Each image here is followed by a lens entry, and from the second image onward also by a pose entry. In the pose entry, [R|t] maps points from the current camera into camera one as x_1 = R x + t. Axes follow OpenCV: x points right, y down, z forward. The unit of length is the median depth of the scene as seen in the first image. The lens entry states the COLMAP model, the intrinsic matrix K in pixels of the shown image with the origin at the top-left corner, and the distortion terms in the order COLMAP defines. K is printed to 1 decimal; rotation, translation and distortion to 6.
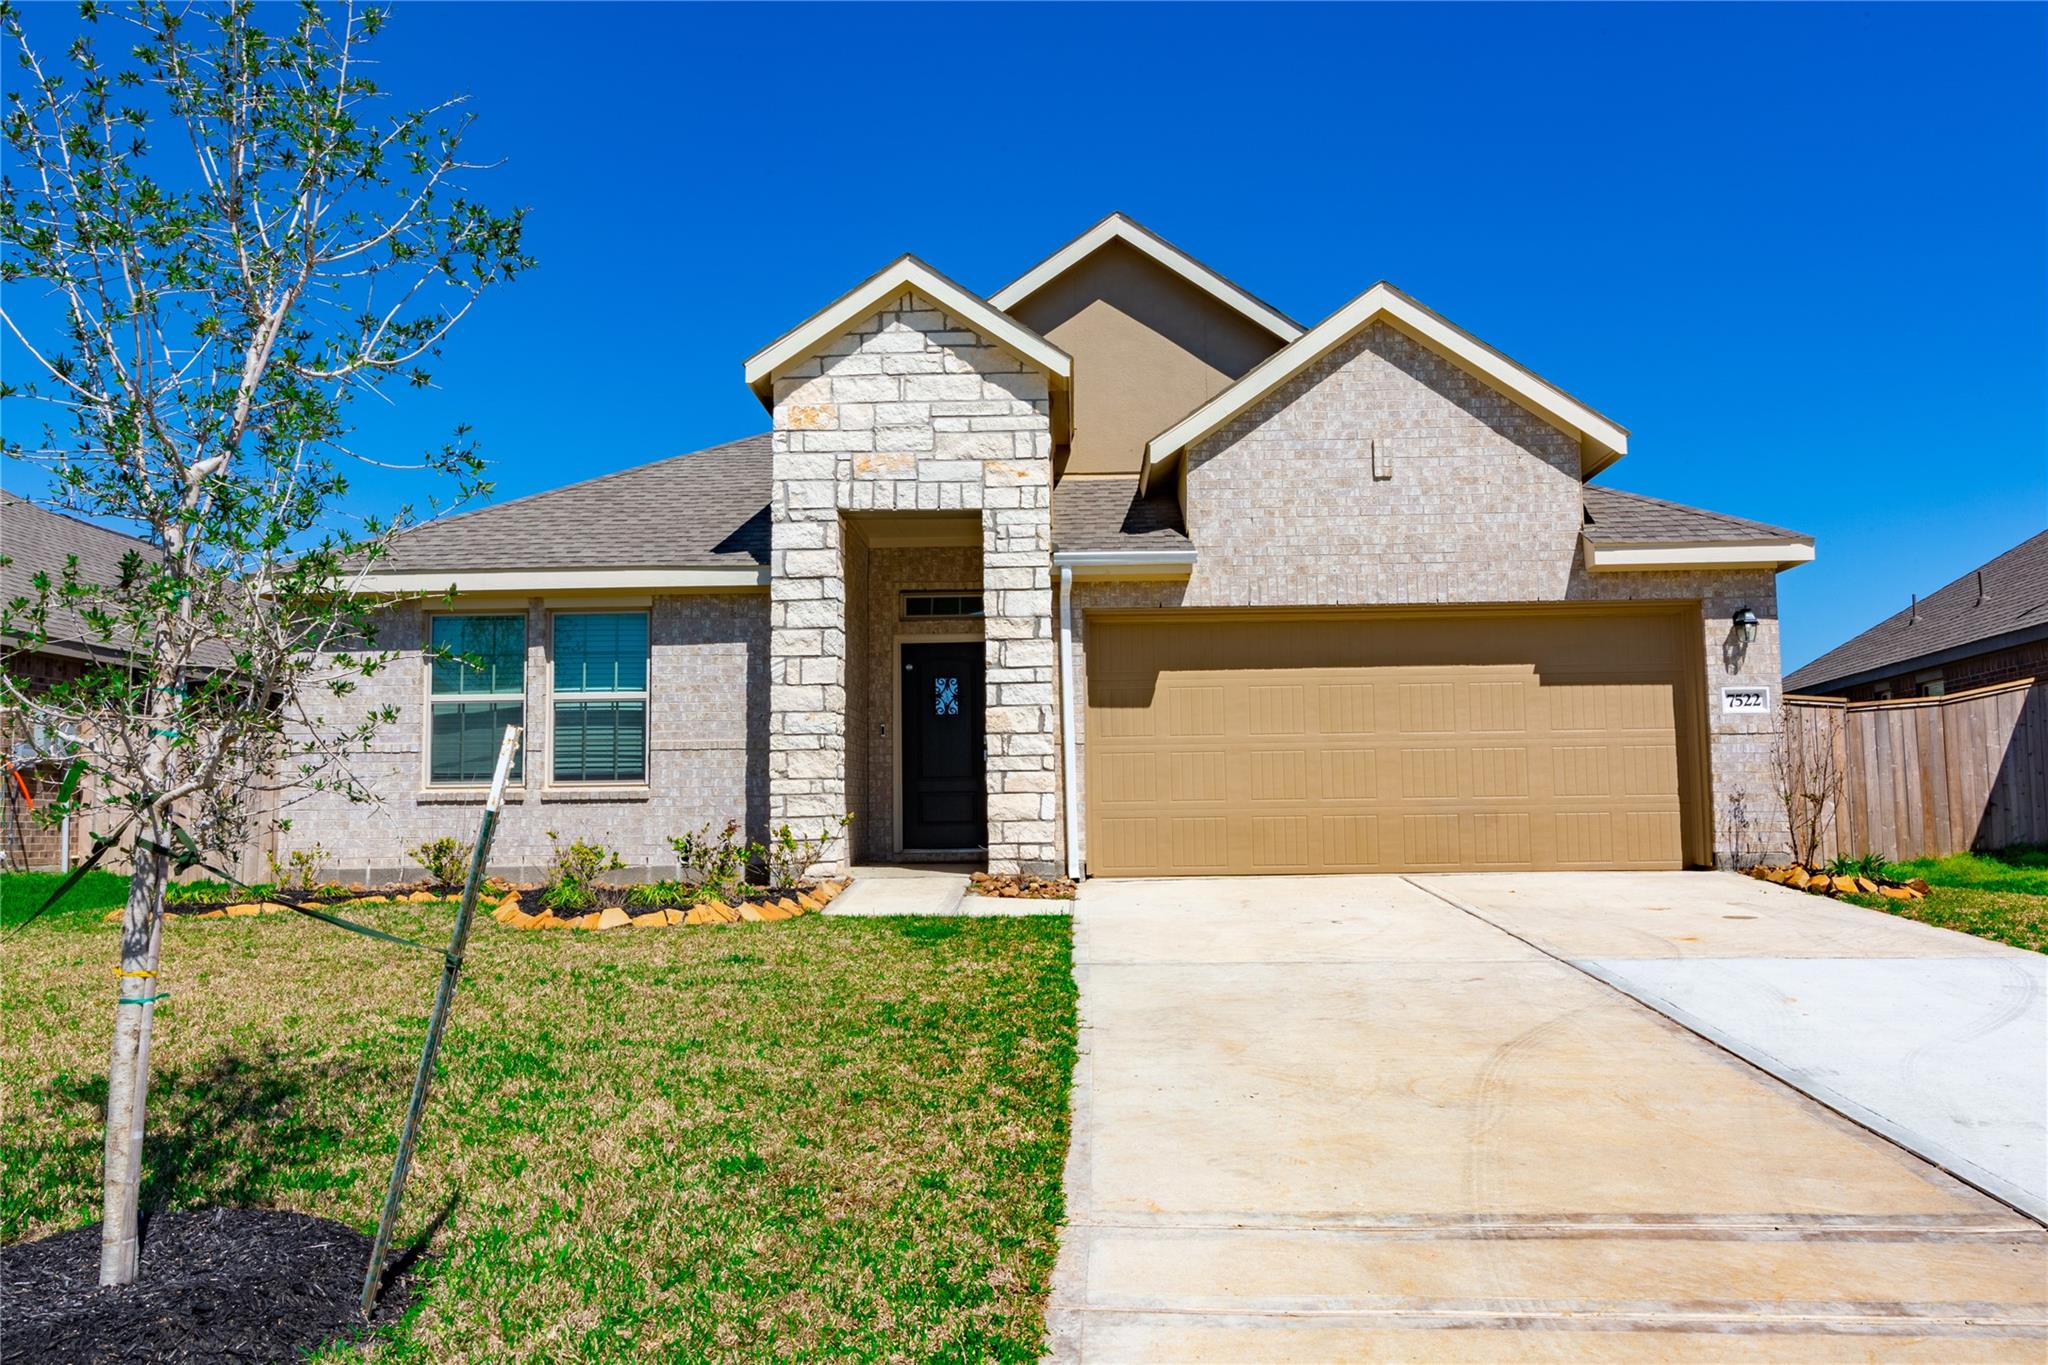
lens RADIAL K [[1639.2, 0, 1023.3], [0, 1639.2, 670.5], [0, 0, 1]] dist [0.000076, 0.001795]
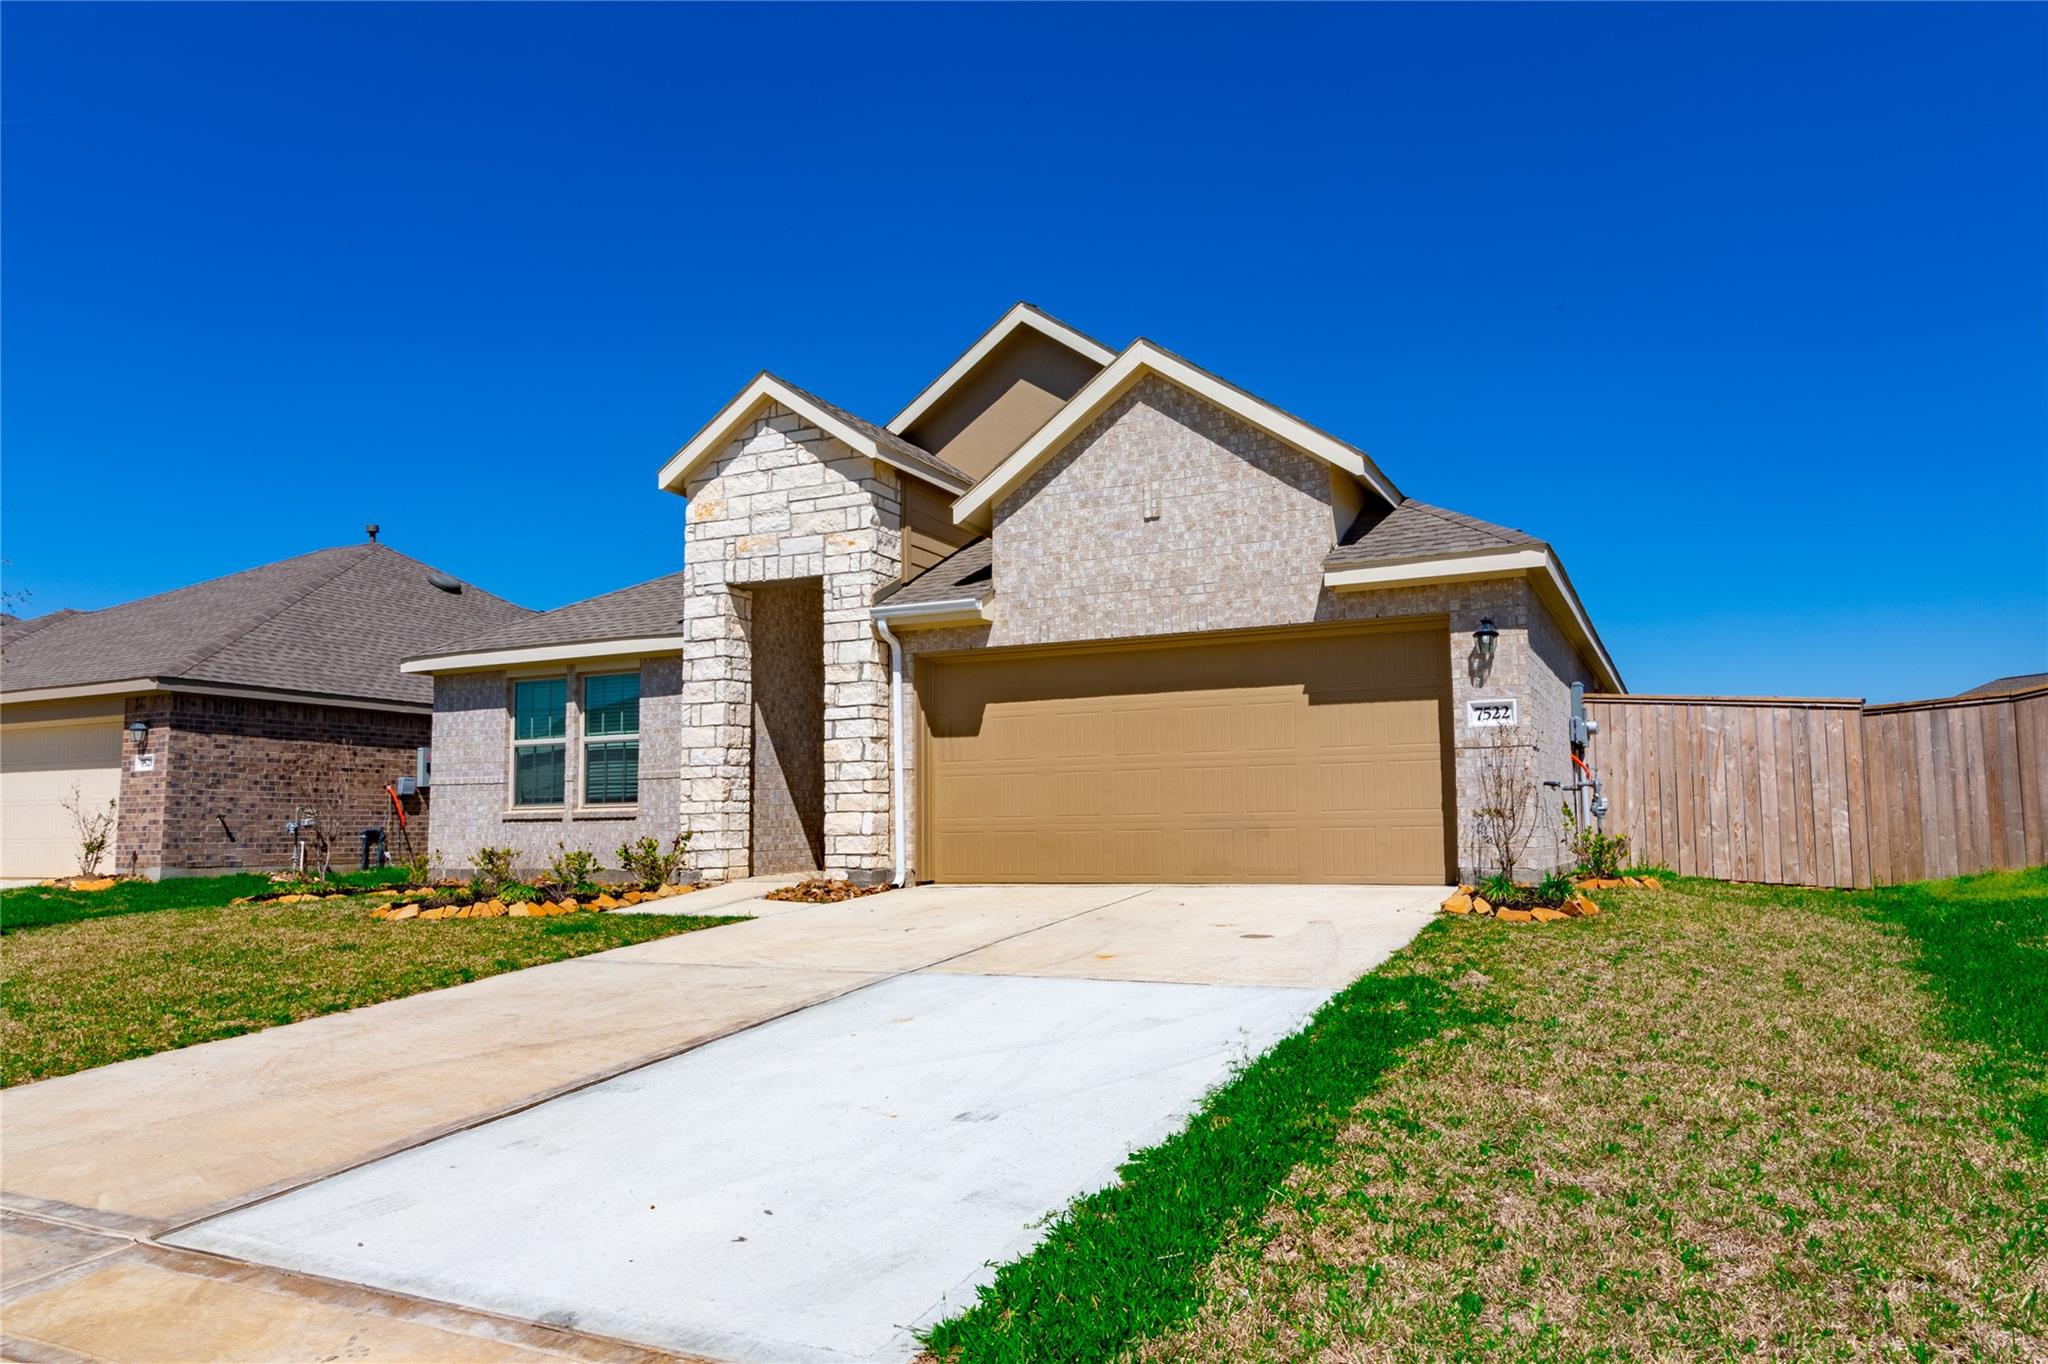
lens RADIAL K [[1383.1, 0, 1024.4], [0, 1383.1, 696.7], [0, 0, 1]] dist [-0.002768, 0.000114]
pose [[0.917432, -0.038484, -0.396027, 0.500452], [0.039796, 0.999196, -0.004906, 0.001155], [0.395897, -0.011259, 0.918226, 0.126972]]
